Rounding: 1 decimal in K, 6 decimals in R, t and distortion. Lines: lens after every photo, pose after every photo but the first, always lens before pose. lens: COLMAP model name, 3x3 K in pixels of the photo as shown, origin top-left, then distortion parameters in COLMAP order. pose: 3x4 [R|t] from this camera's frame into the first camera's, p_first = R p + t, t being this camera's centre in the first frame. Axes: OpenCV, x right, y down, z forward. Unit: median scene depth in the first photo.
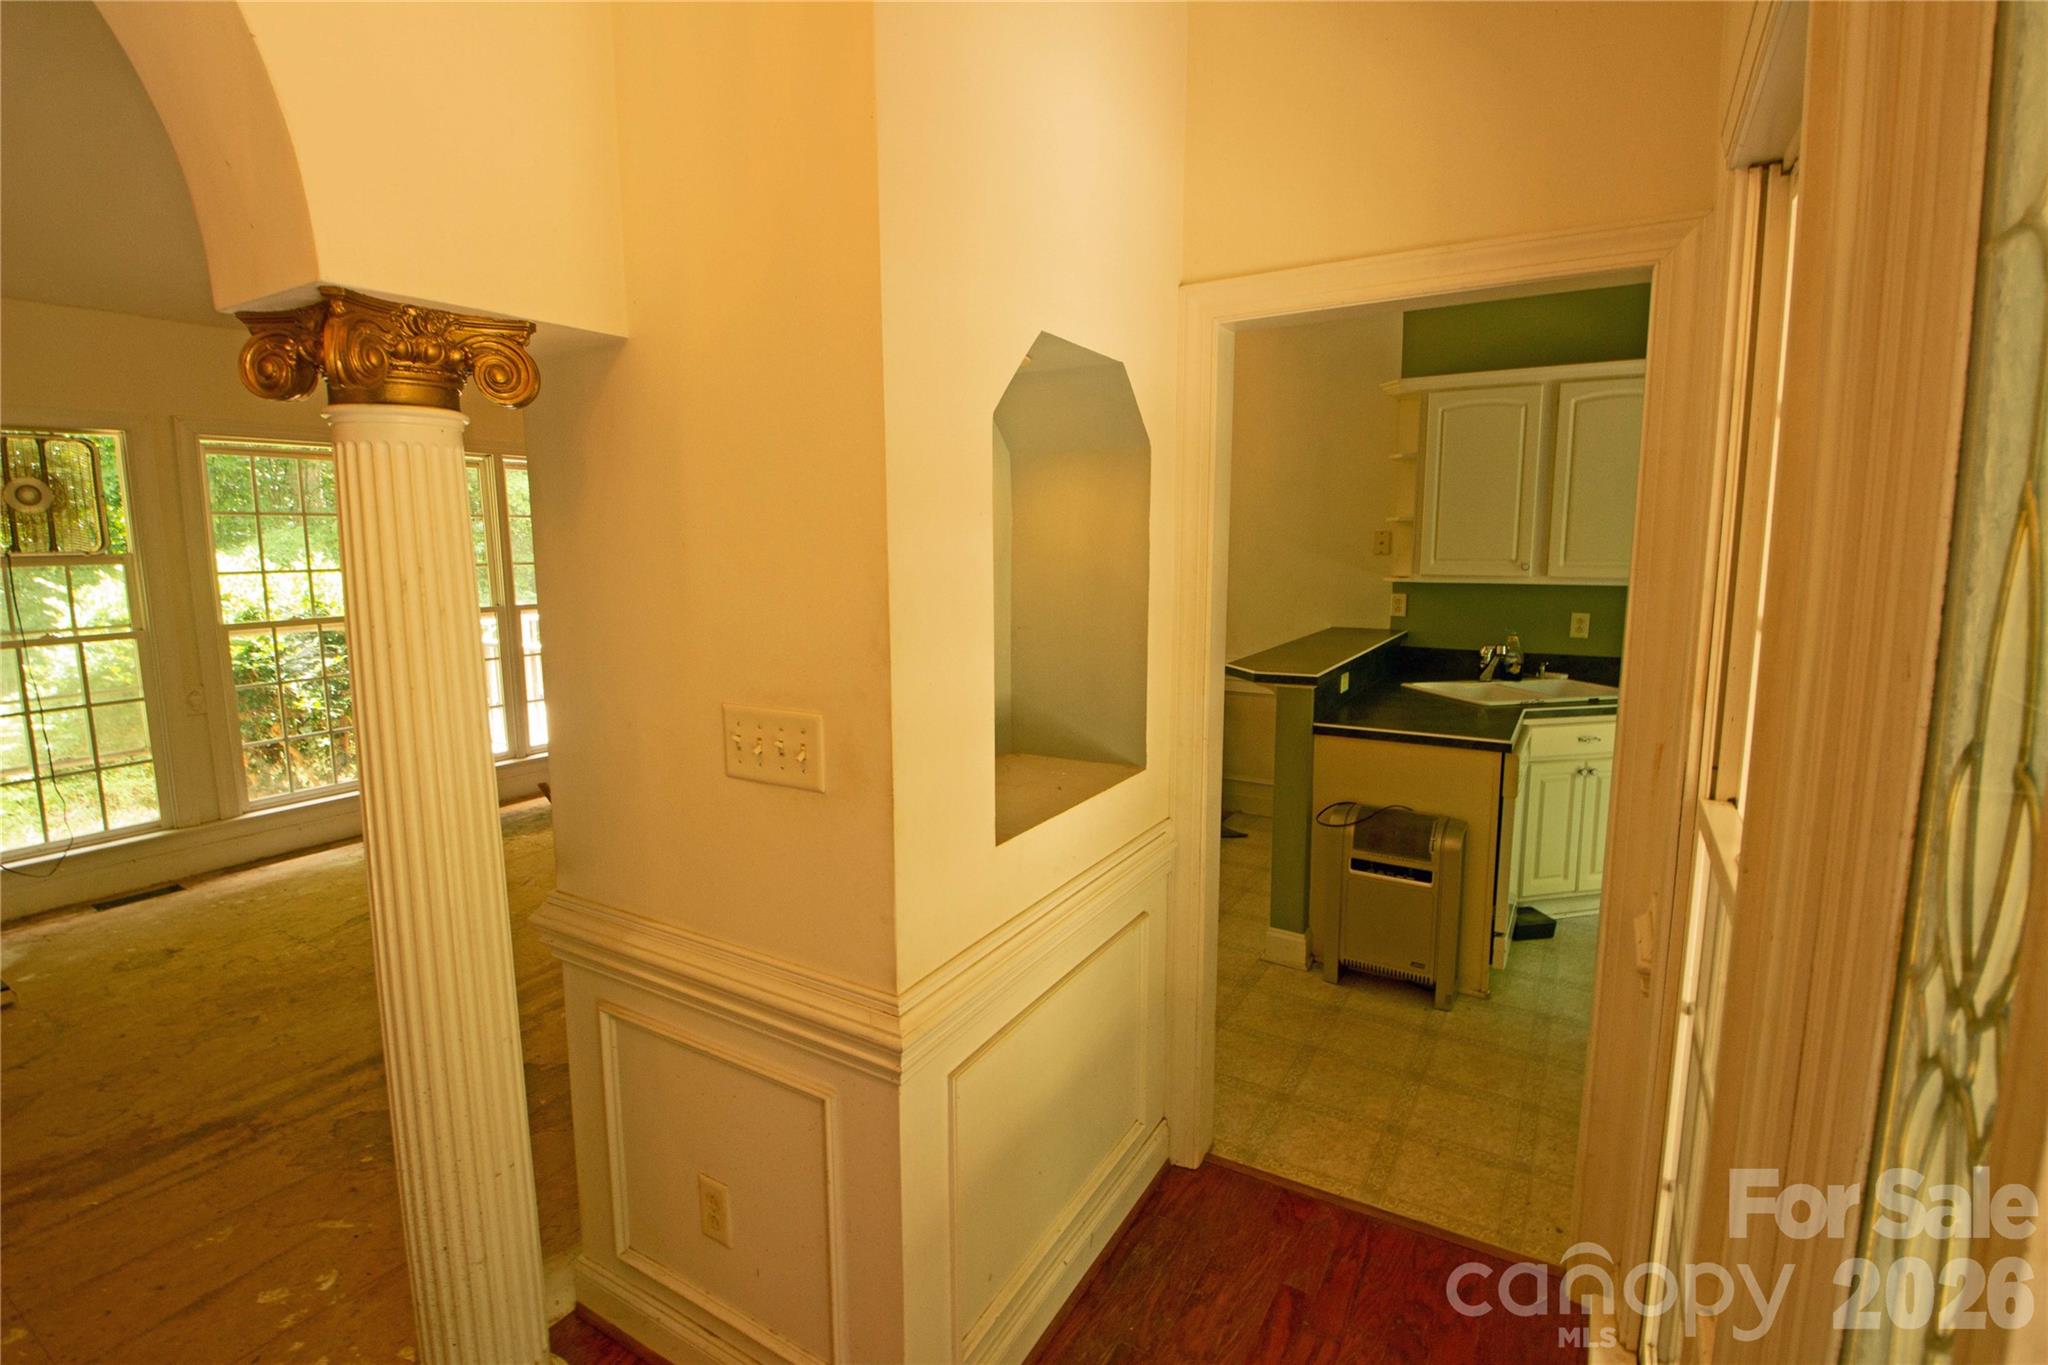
lens RADIAL K [[955.8, 0, 1023.4], [0, 955.8, 670.7], [0, 0, 1]] dist [0.002299, -0.015296]
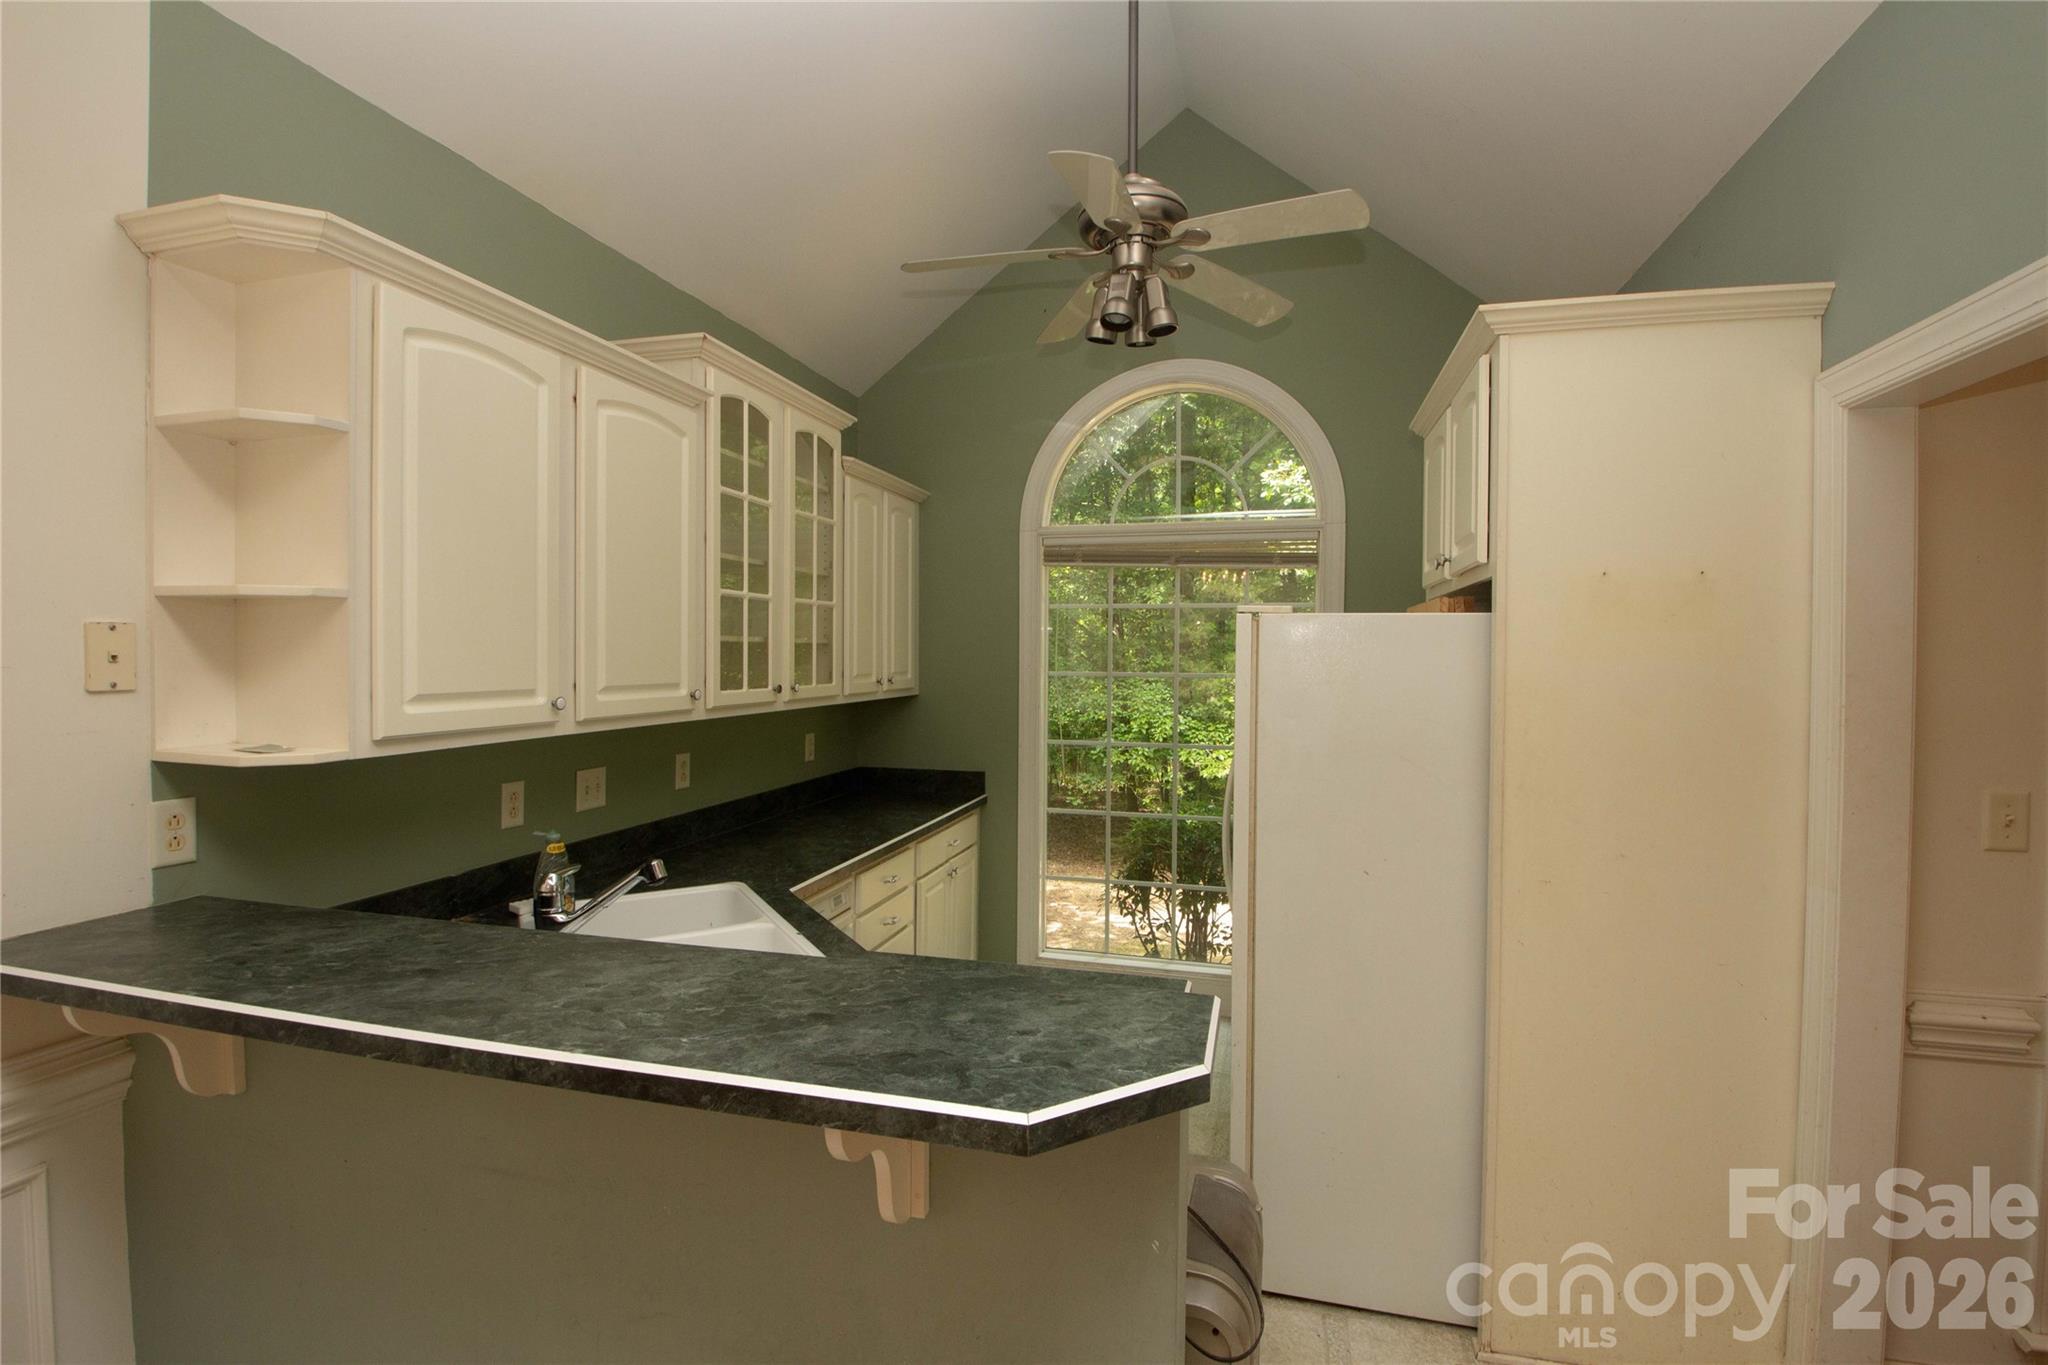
lens RADIAL K [[955.8, 0, 1023.4], [0, 955.8, 670.7], [0, 0, 1]] dist [0.002299, -0.015296]
pose [[-0.289473, -0.016170, 0.957050, -0.033502], [0.124141, 0.990778, 0.054288, -0.123452], [-0.949102, 0.134524, -0.284796, 0.912756]]
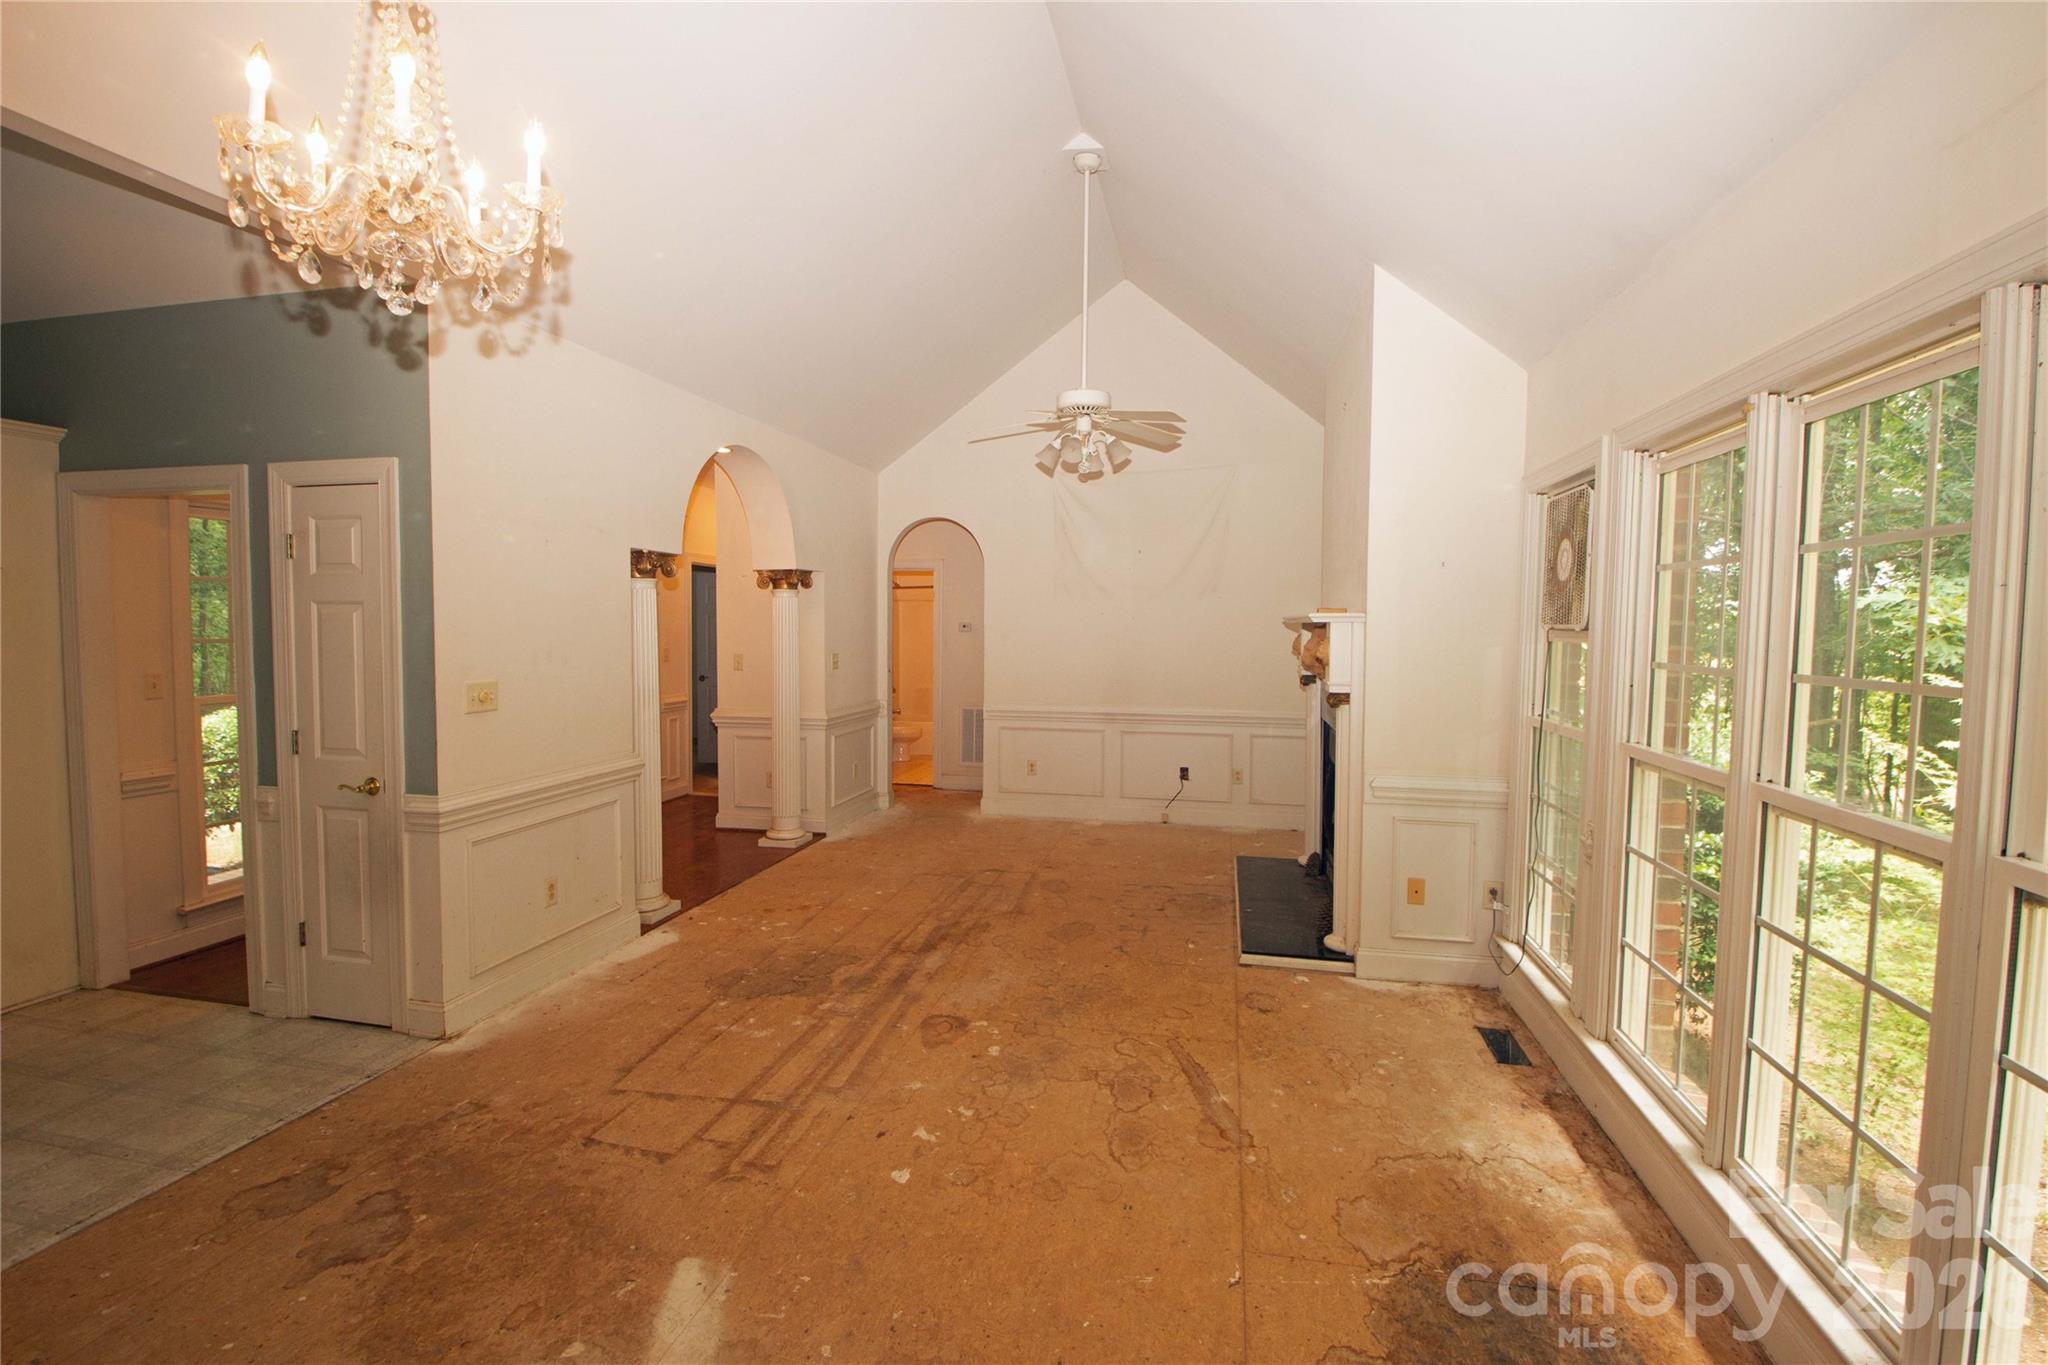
lens RADIAL K [[955.8, 0, 1023.4], [0, 955.8, 670.7], [0, 0, 1]] dist [0.002299, -0.015296]
pose [[-0.946698, 0.017308, -0.321657, -0.279451], [-0.044271, 0.982089, 0.183144, -0.208623], [0.319065, 0.187622, -0.928975, 1.551241]]
